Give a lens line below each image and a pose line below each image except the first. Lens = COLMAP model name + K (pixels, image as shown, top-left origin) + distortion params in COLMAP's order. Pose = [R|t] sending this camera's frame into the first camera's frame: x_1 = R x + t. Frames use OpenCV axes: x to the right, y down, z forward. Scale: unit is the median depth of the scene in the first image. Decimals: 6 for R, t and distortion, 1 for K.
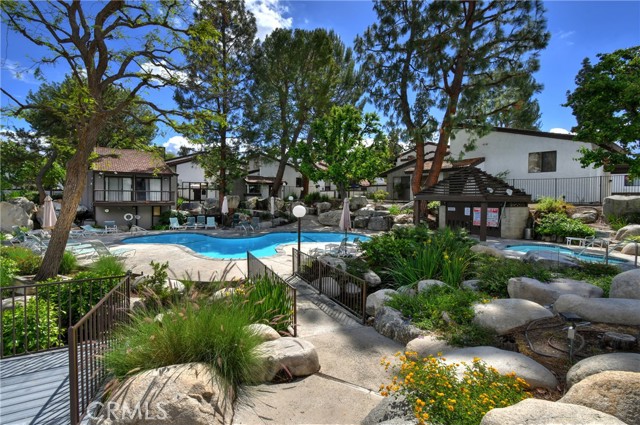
lens RADIAL K [[292.7, 0, 320.2], [0, 292.7, 212.4], [0, 0, 1]] dist [-0.000275, -0.000275]
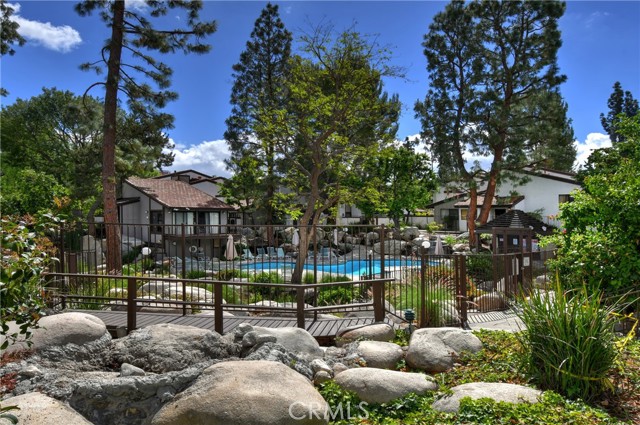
lens RADIAL K [[377.6, 0, 320.1], [0, 377.6, 213.4], [0, 0, 1]] dist [0.005580, 0.001814]
pose [[0.999586, -0.013638, 0.025324, -0.275119], [0.015354, 0.997510, -0.068828, -0.017049], [-0.024322, 0.069189, 0.997307, -0.456845]]
